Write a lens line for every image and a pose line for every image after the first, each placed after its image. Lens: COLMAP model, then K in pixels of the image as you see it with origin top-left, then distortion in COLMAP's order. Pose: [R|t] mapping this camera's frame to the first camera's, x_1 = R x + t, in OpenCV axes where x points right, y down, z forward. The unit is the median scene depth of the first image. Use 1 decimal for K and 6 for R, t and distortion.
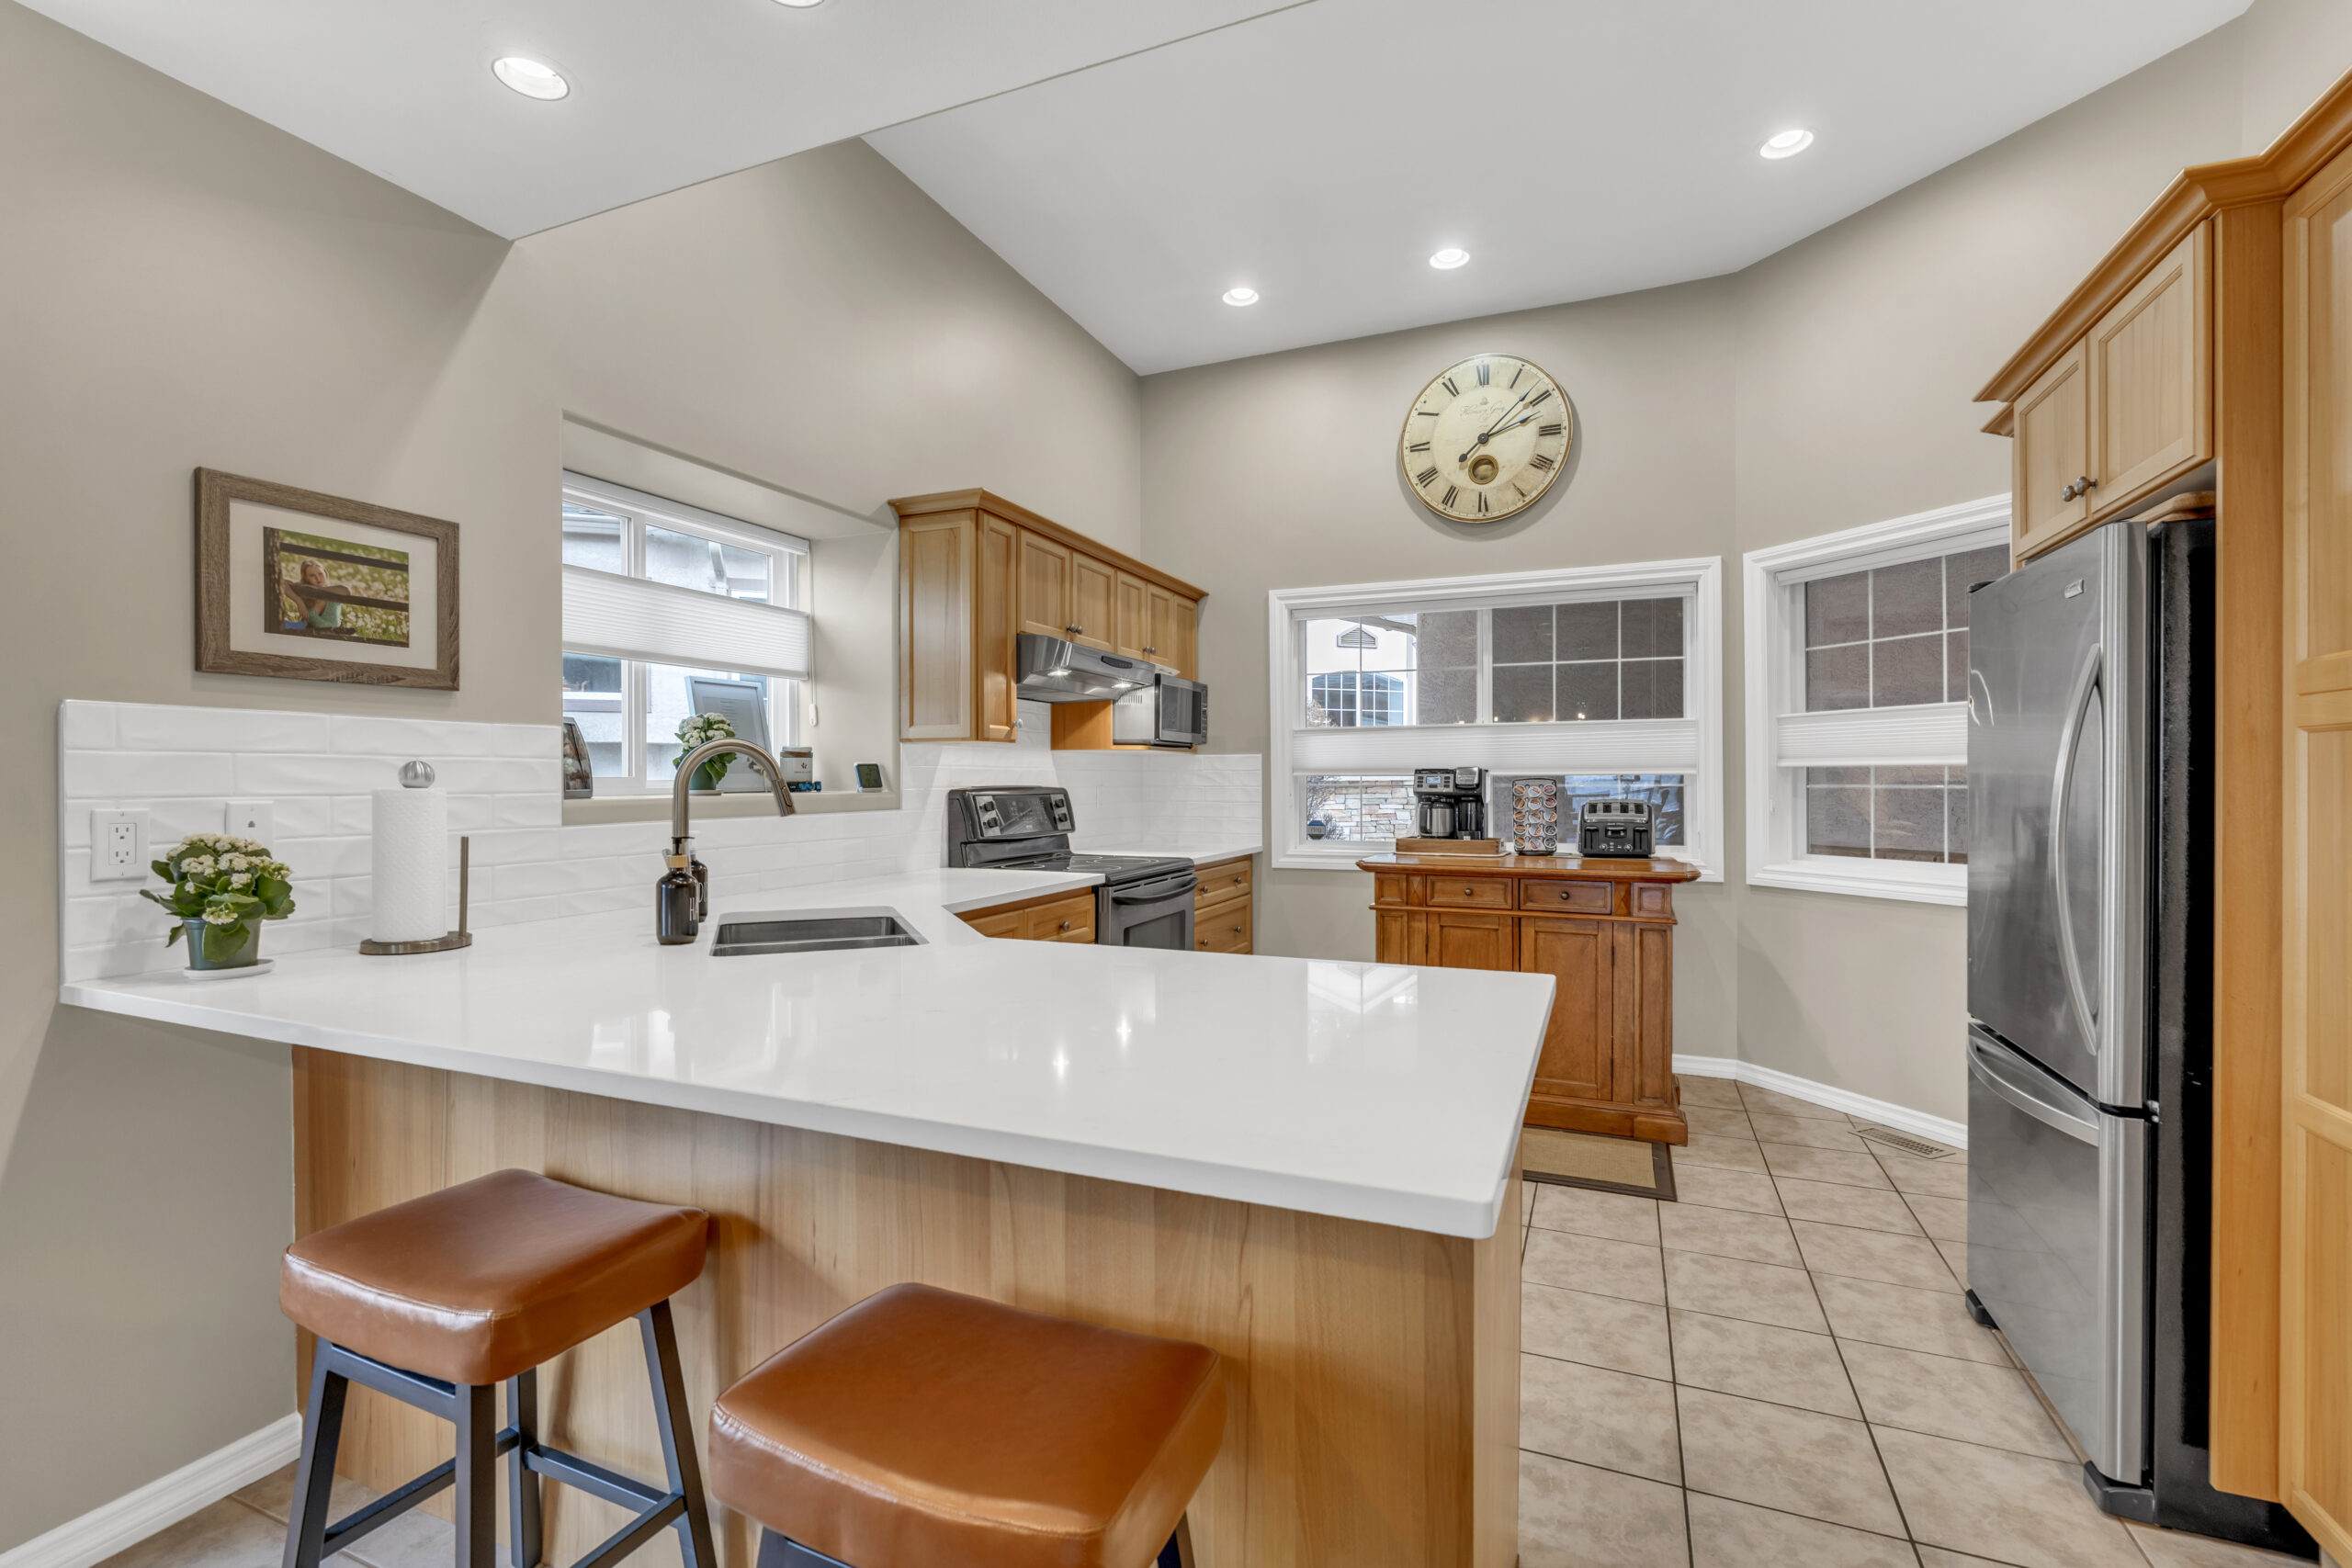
lens RADIAL K [[1030.9, 0, 1183.0], [0, 1030.9, 785.6], [0, 0, 1]] dist [-0.002528, -0.000043]
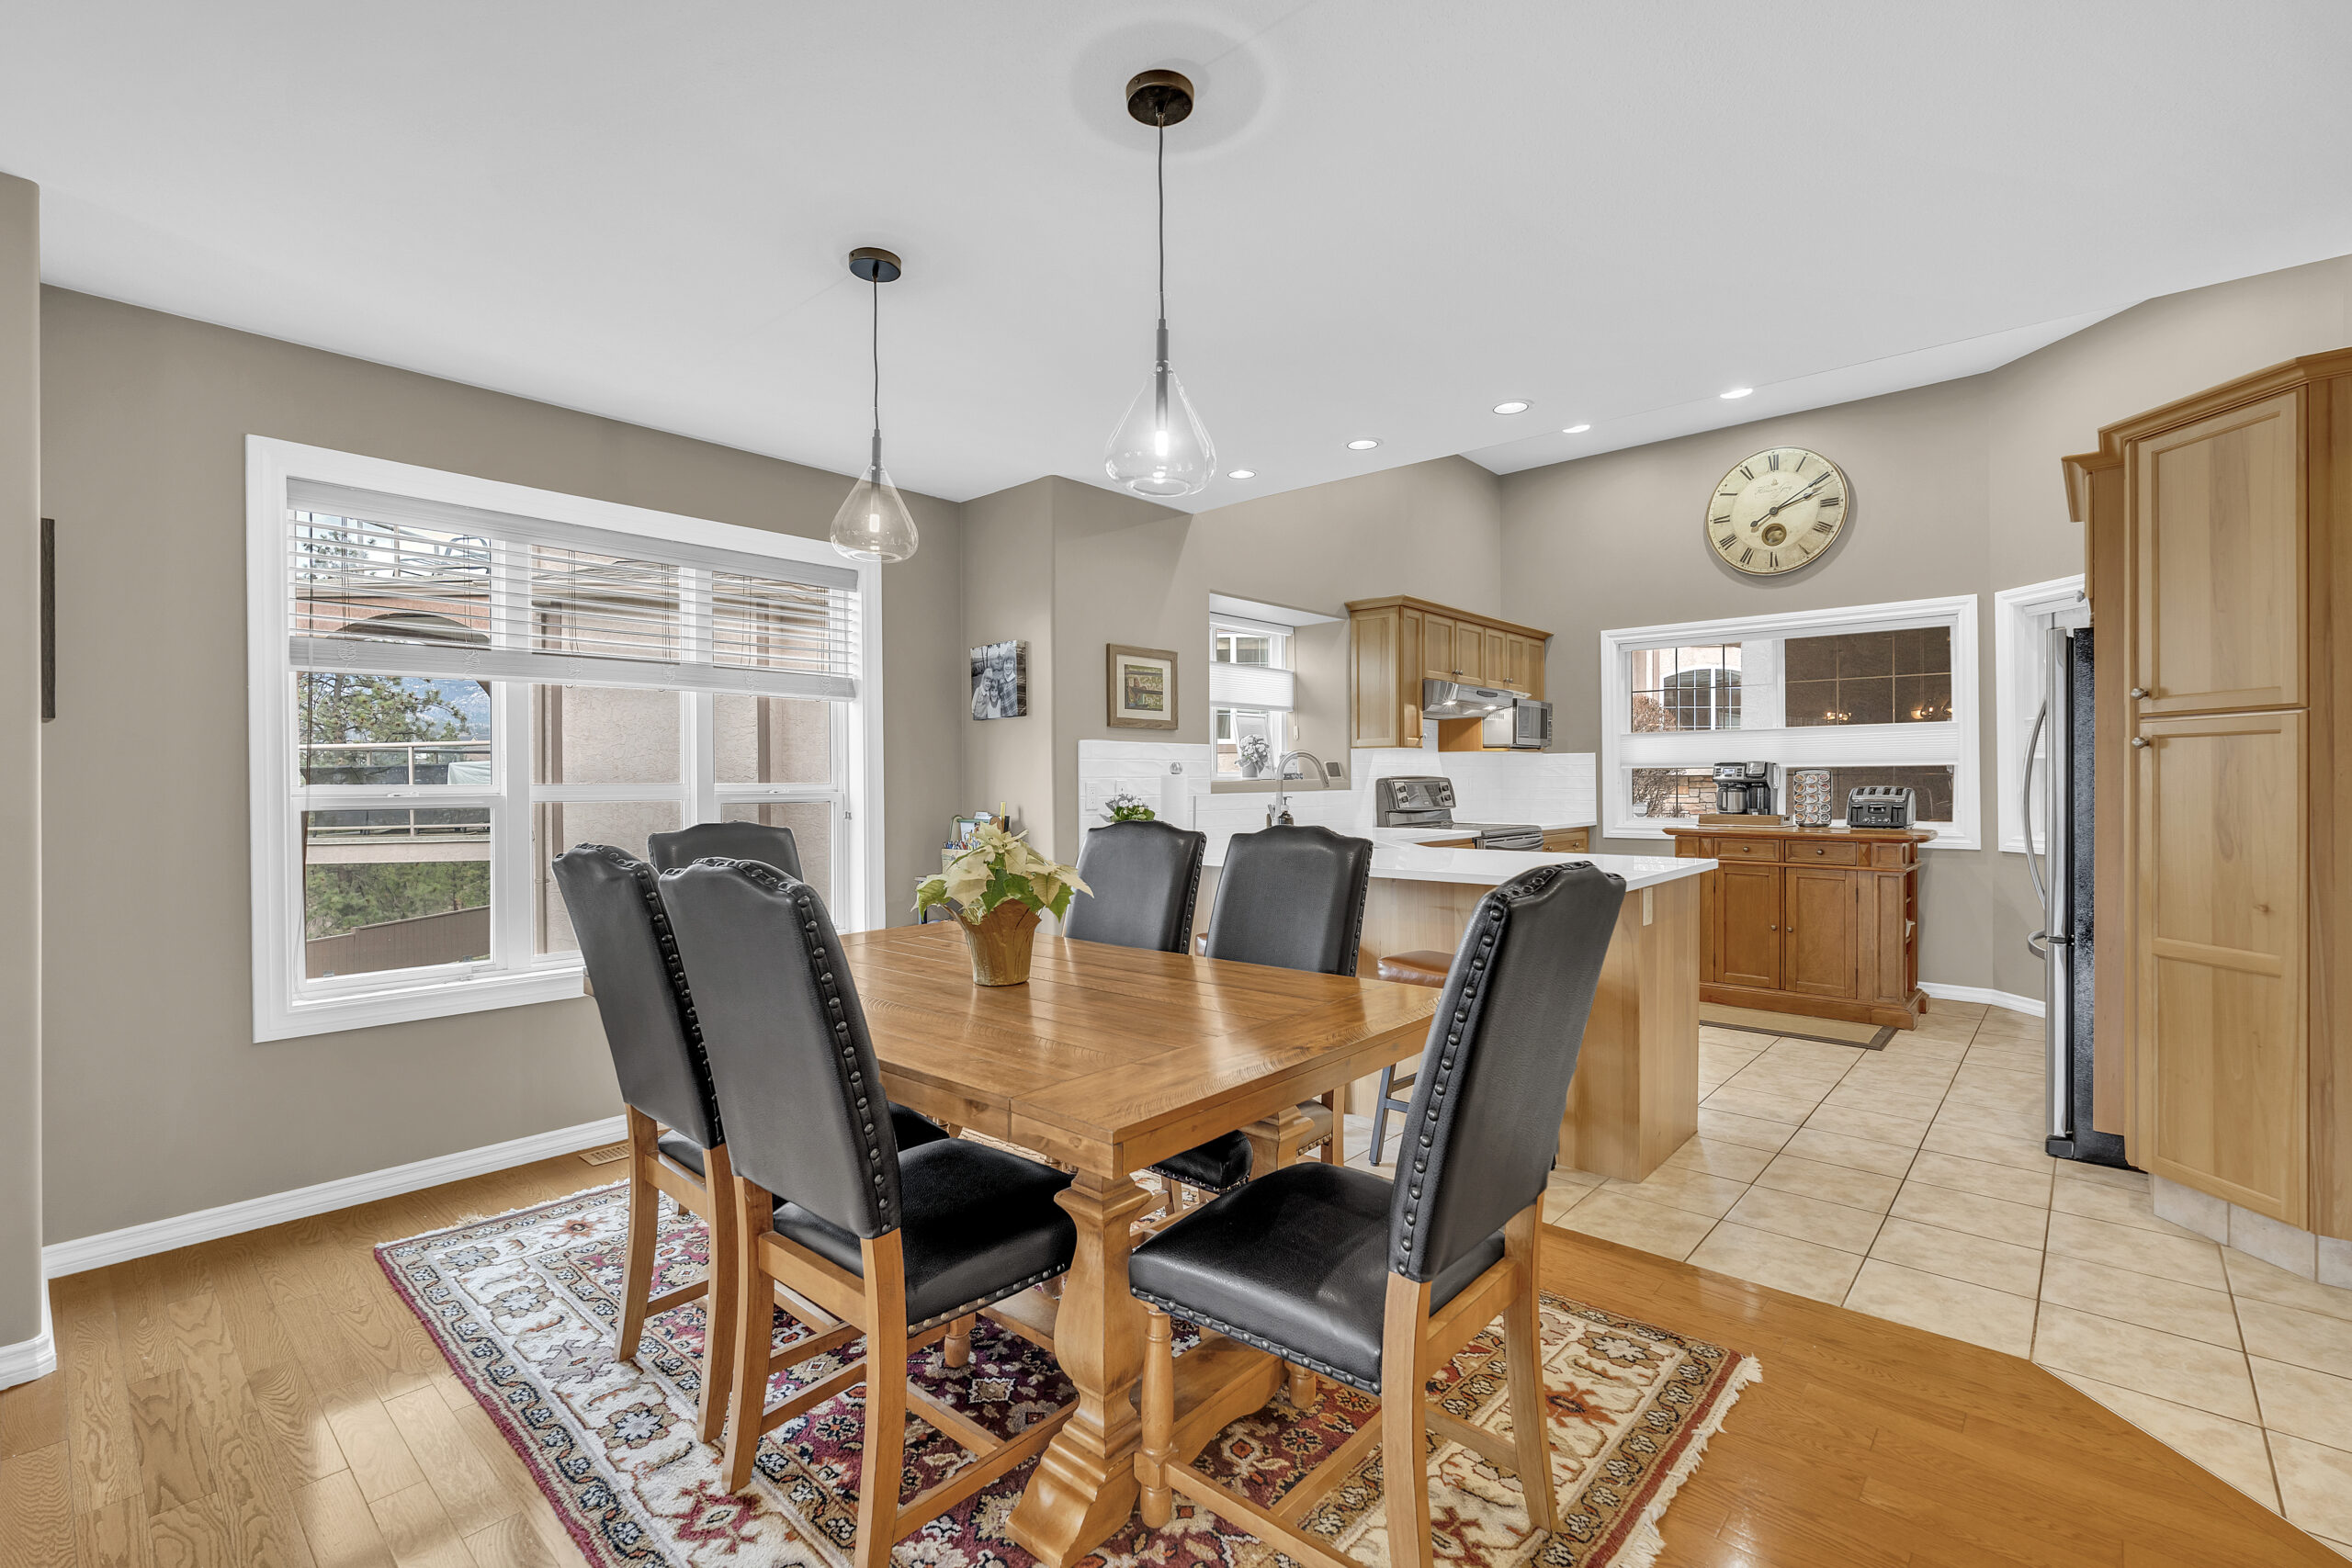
lens RADIAL K [[1030.9, 0, 1183.0], [0, 1030.9, 785.6], [0, 0, 1]] dist [-0.002528, -0.000043]
pose [[0.946000, -0.000919, -0.324164, 0.004127], [0.001594, 0.999997, 0.001817, 0.011771], [0.324162, -0.002236, 0.945999, -0.577607]]
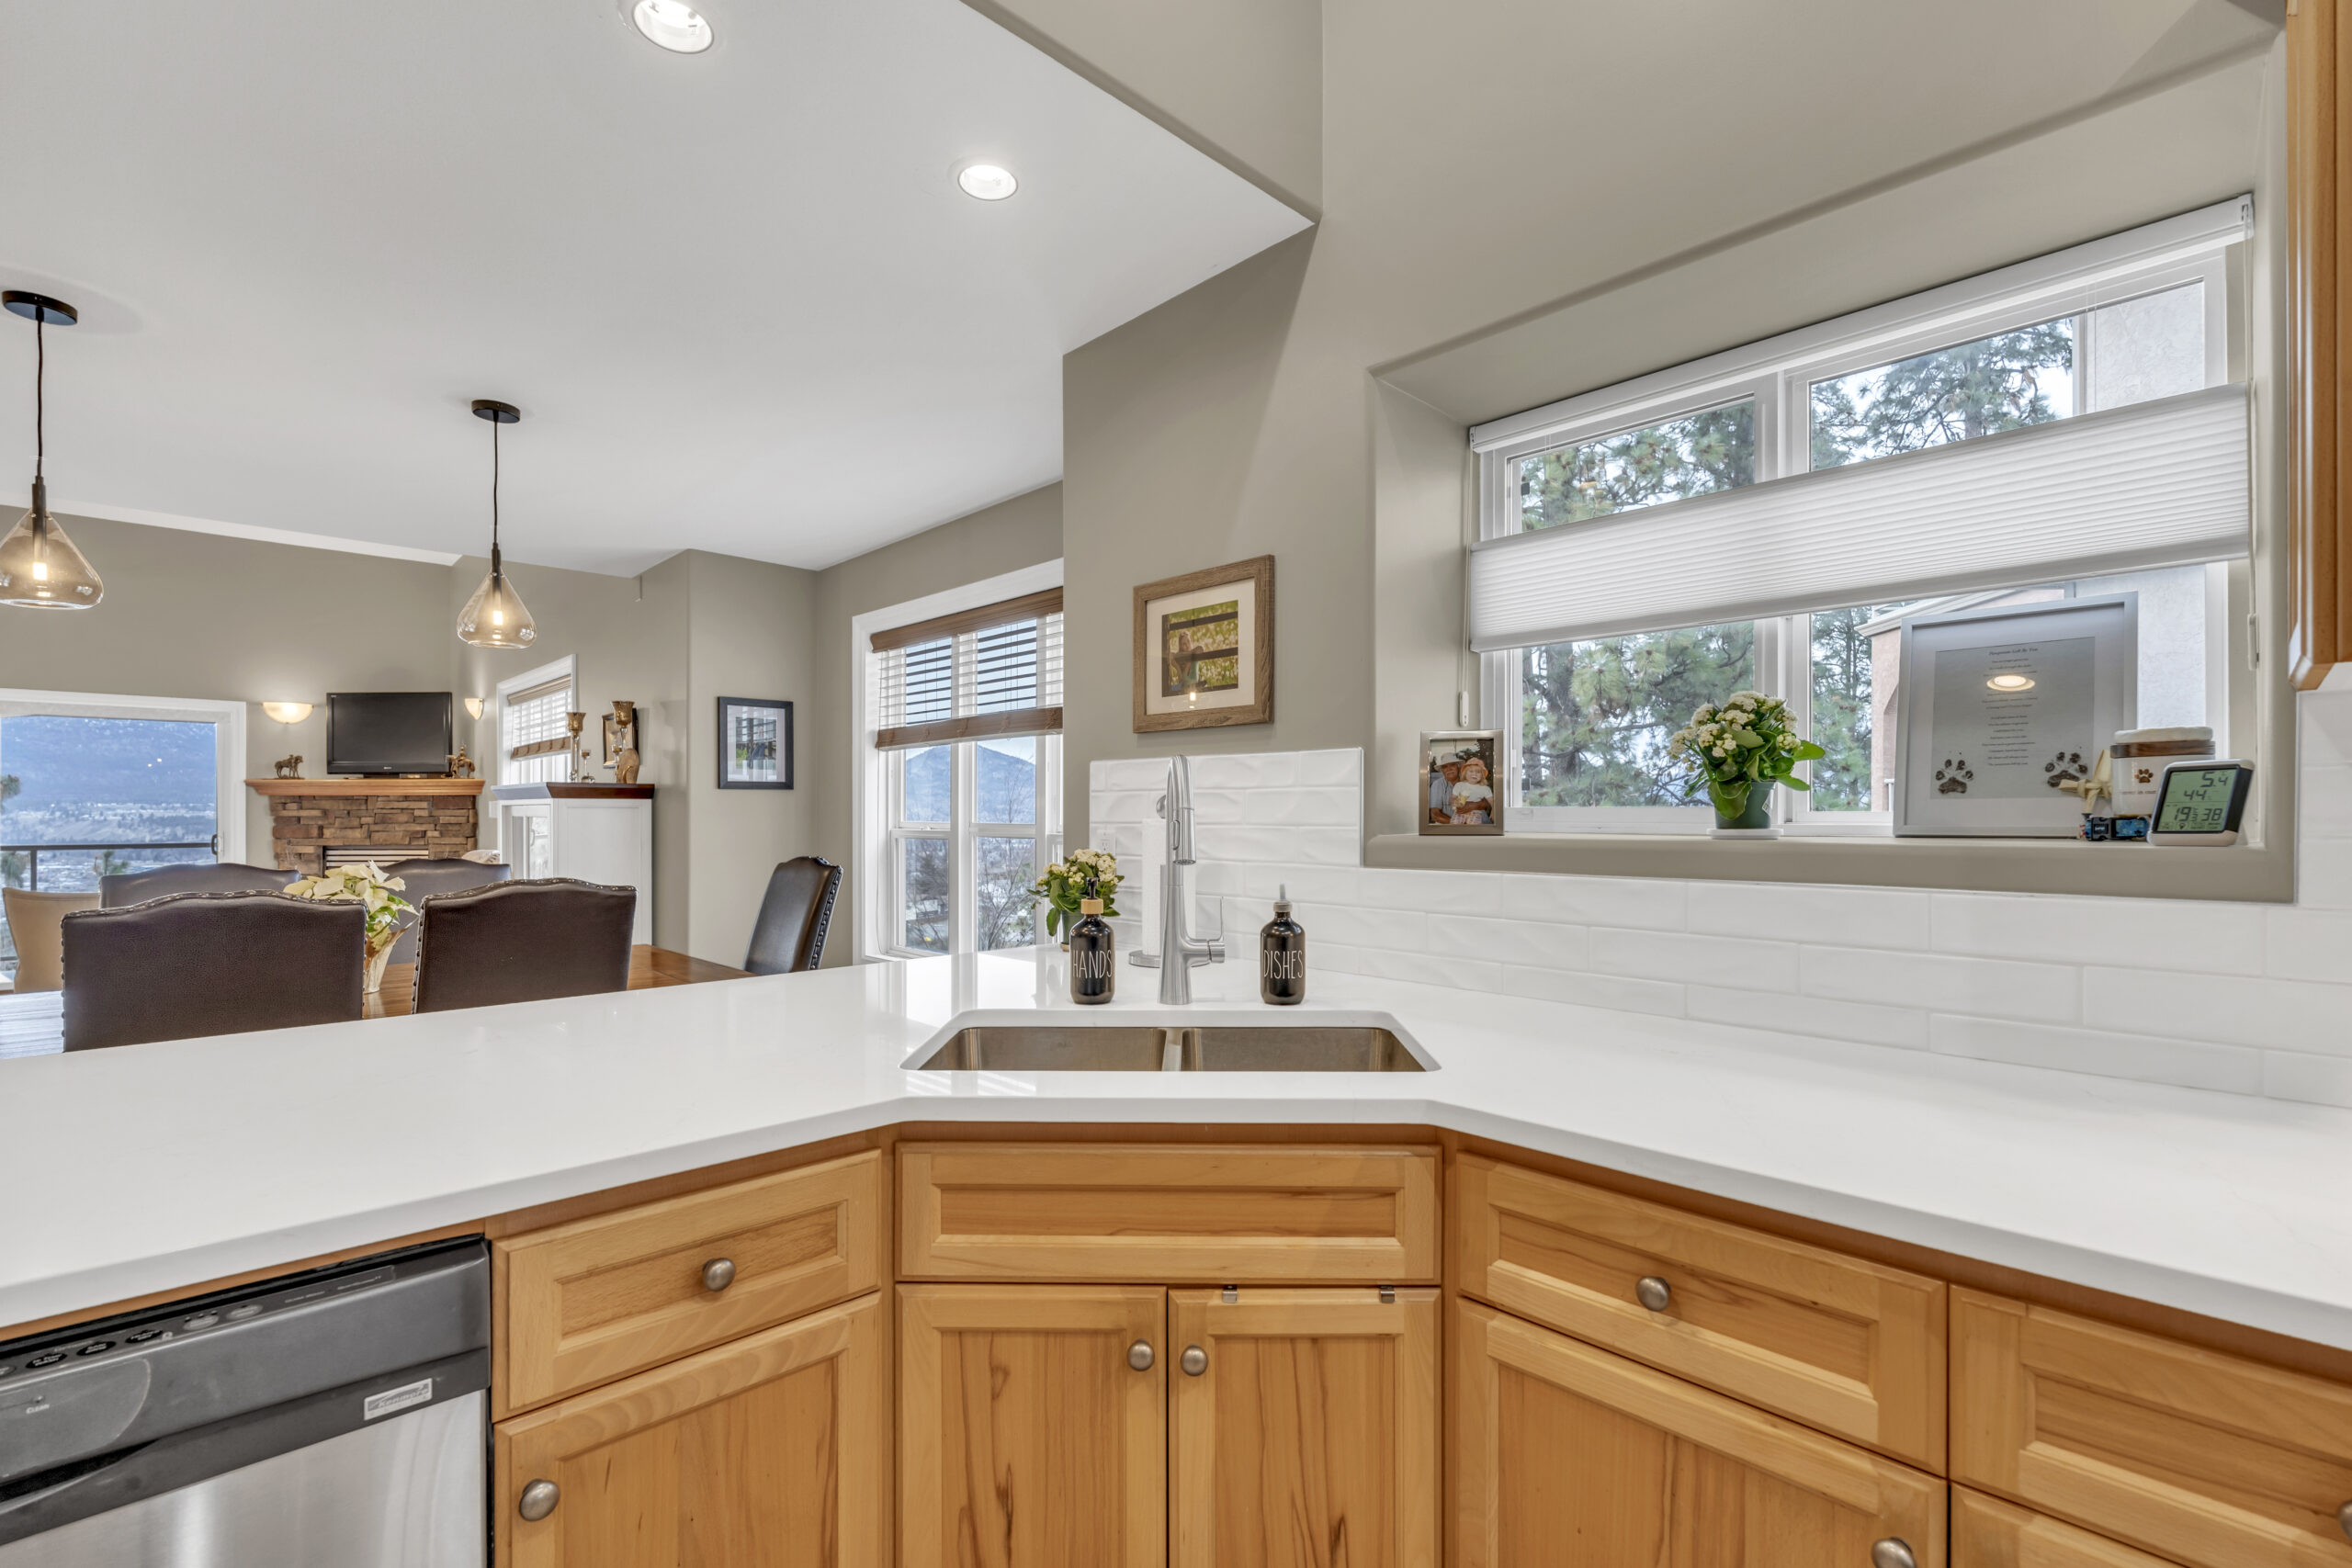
lens RADIAL K [[1033.9, 0, 1182.8], [0, 1033.9, 815.0], [0, 0, 1]] dist [-0.003917, 0.000180]
pose [[-0.392299, 0.002840, -0.919833, 0.140184], [-0.005383, 0.999971, 0.005383, -0.003712], [0.919822, 0.007063, -0.392272, 0.729159]]
